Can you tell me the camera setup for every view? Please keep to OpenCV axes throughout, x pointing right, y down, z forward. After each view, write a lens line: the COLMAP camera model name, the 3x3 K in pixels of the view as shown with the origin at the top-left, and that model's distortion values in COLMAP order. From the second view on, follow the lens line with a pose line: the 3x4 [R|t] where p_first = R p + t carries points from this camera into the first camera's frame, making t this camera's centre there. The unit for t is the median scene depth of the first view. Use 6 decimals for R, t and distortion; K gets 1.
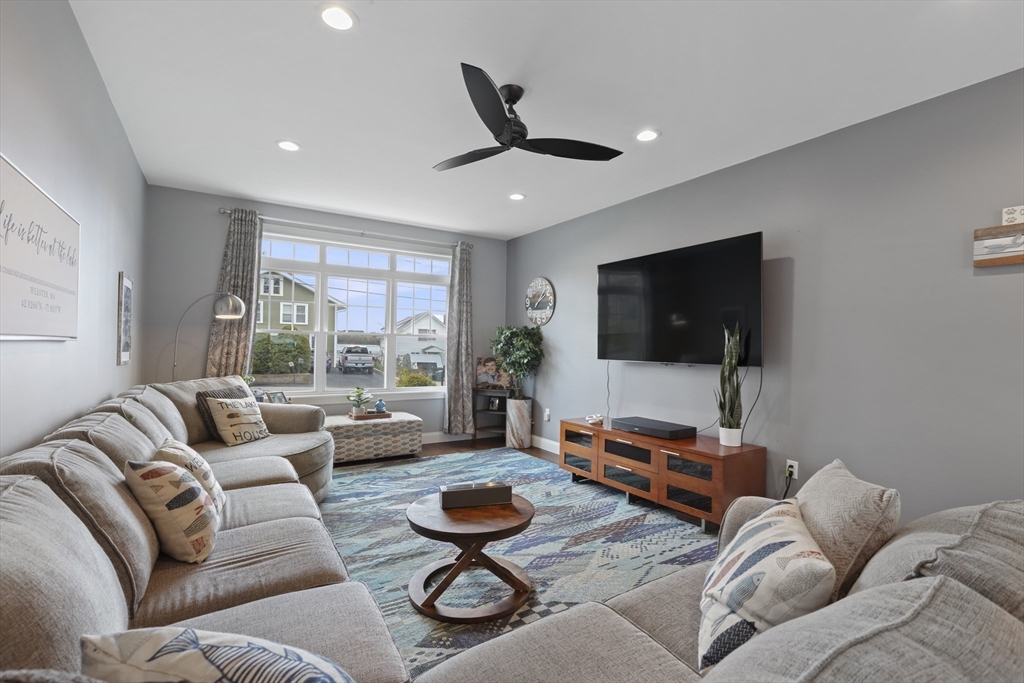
lens RADIAL K [[459.4, 0, 512.0], [0, 459.4, 341.5], [0, 0, 1]] dist [0.002175, 0.000179]
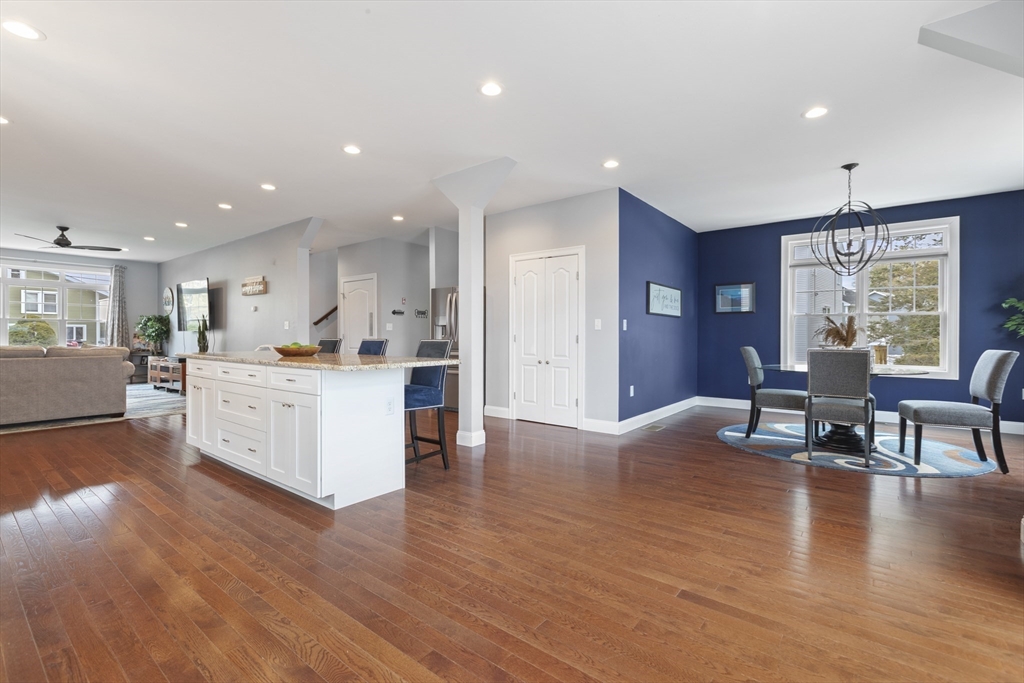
lens RADIAL K [[459.4, 0, 512.0], [0, 459.4, 341.5], [0, 0, 1]] dist [0.002175, 0.000179]
pose [[0.943431, -0.020560, 0.330932, 0.701988], [0.013500, 0.999630, 0.023619, 0.044017], [-0.331295, -0.017815, 0.943359, -1.094375]]
